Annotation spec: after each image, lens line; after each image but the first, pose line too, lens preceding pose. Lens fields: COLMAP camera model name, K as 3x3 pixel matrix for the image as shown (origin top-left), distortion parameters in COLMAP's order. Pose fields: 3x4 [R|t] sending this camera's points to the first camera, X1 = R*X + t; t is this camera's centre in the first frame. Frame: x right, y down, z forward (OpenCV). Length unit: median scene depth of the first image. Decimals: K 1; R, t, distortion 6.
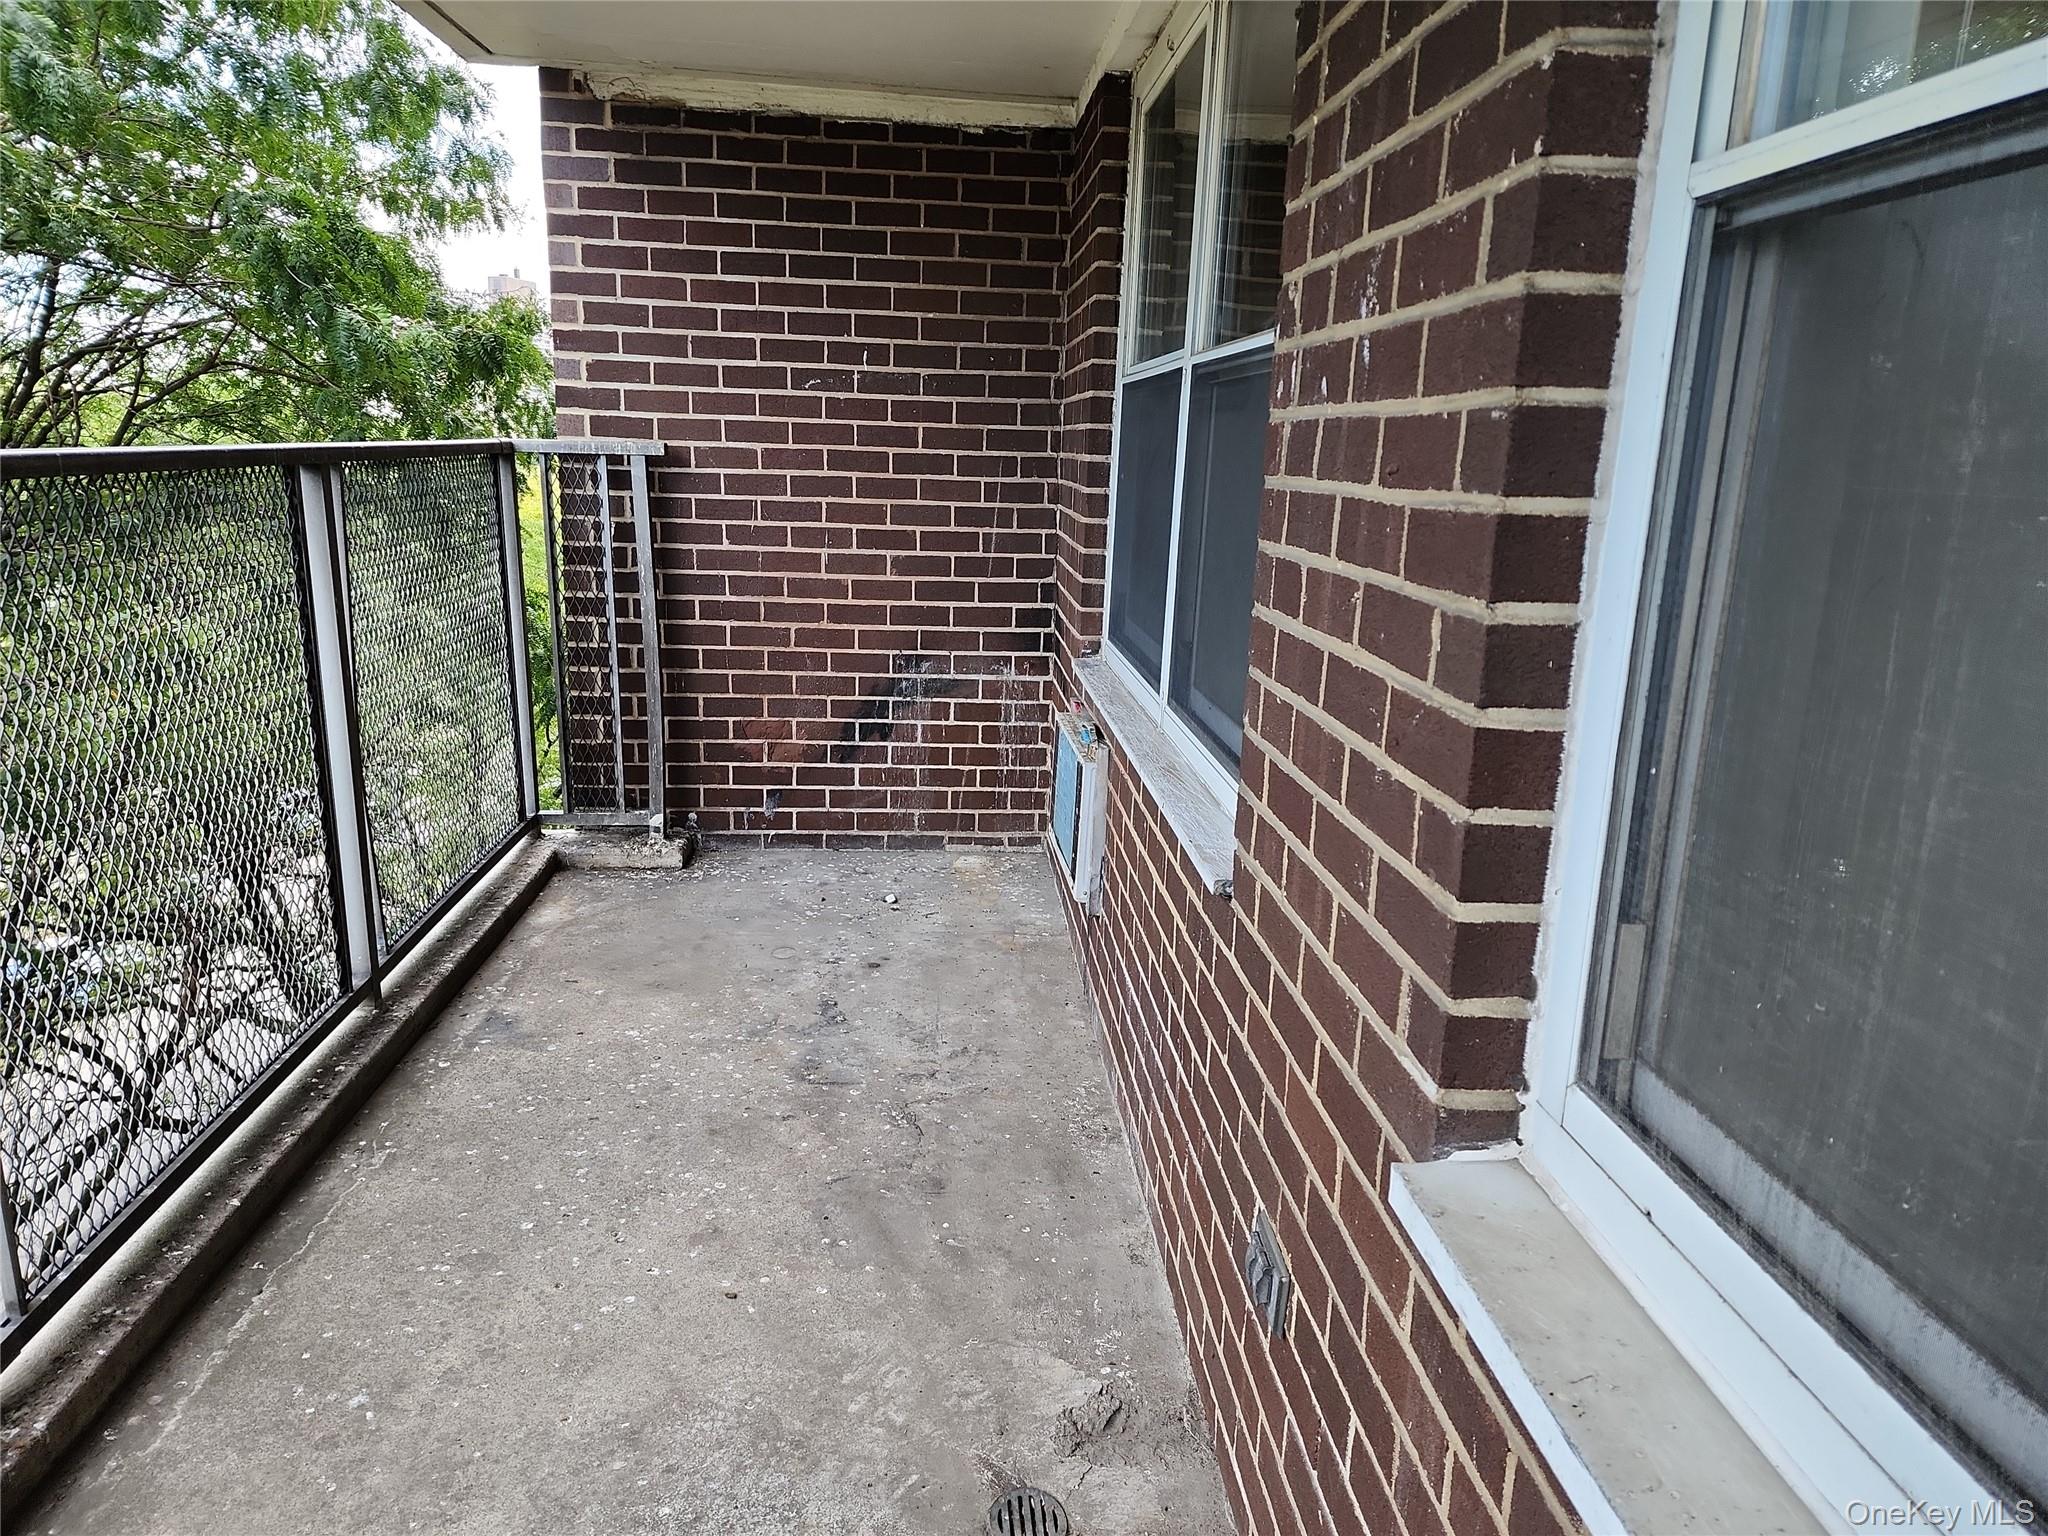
lens RADIAL K [[1388.8, 0, 1021.5], [0, 1388.8, 778.7], [0, 0, 1]] dist [0.003628, 0.000233]
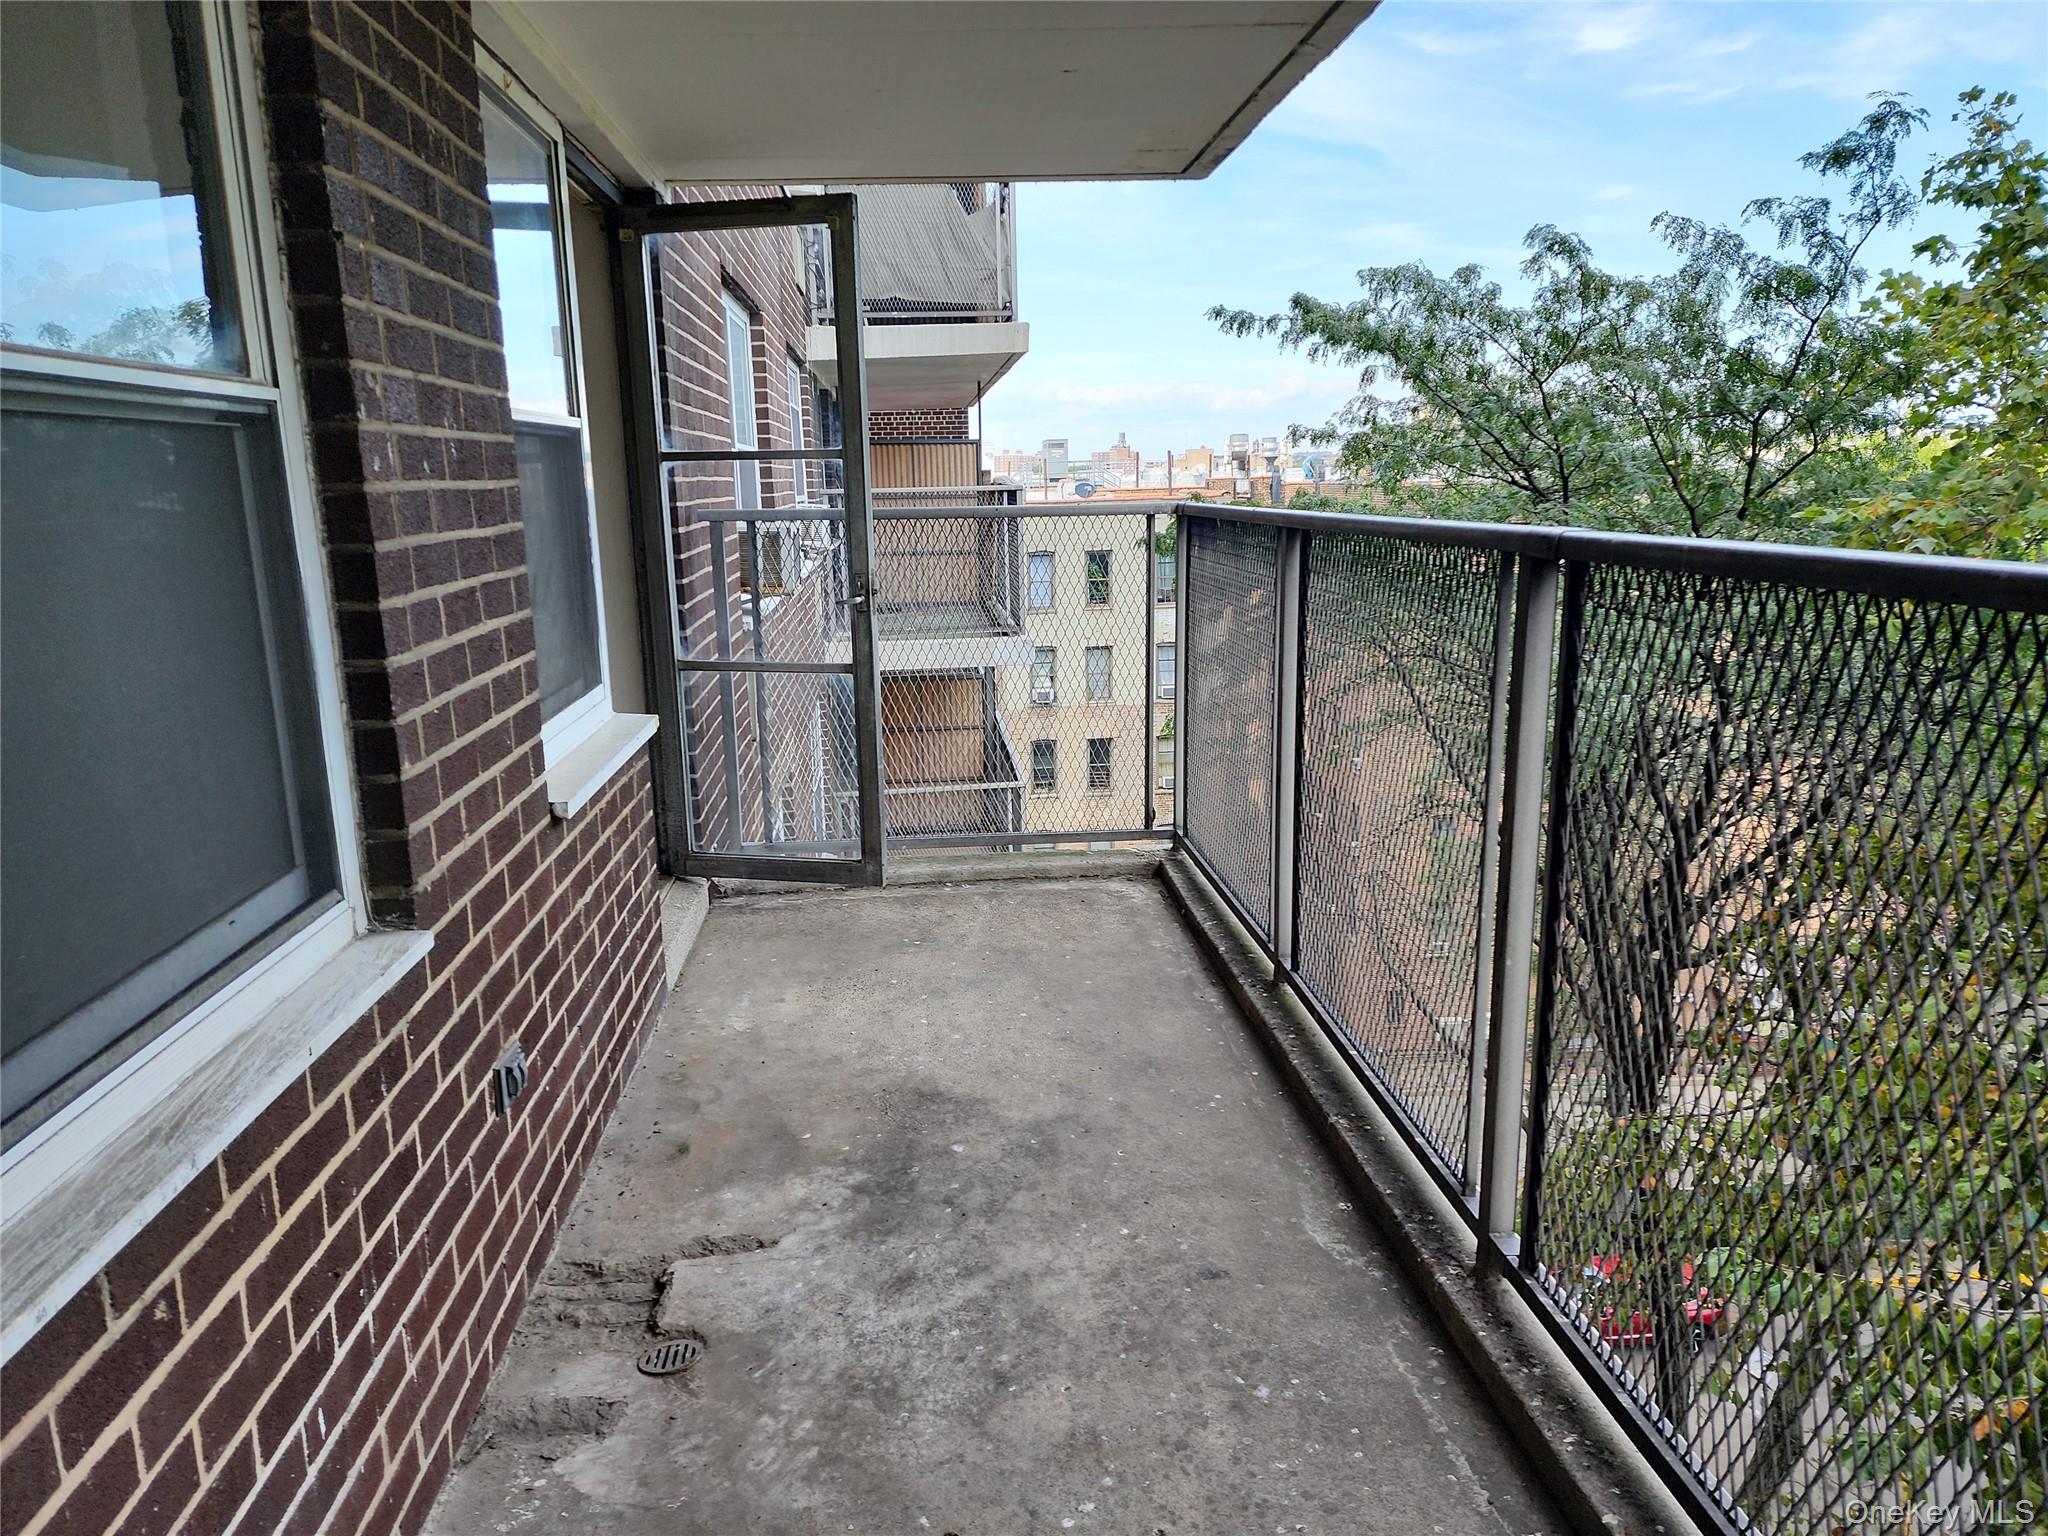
lens RADIAL K [[1388.8, 0, 1028.3], [0, 1388.8, 766.4], [0, 0, 1]] dist [0.003628, 0.000233]
pose [[-0.999575, -0.011078, -0.026979, -0.255860], [-0.021634, 0.902029, 0.431134, -0.454577], [0.019560, 0.431534, -0.901885, 1.745897]]
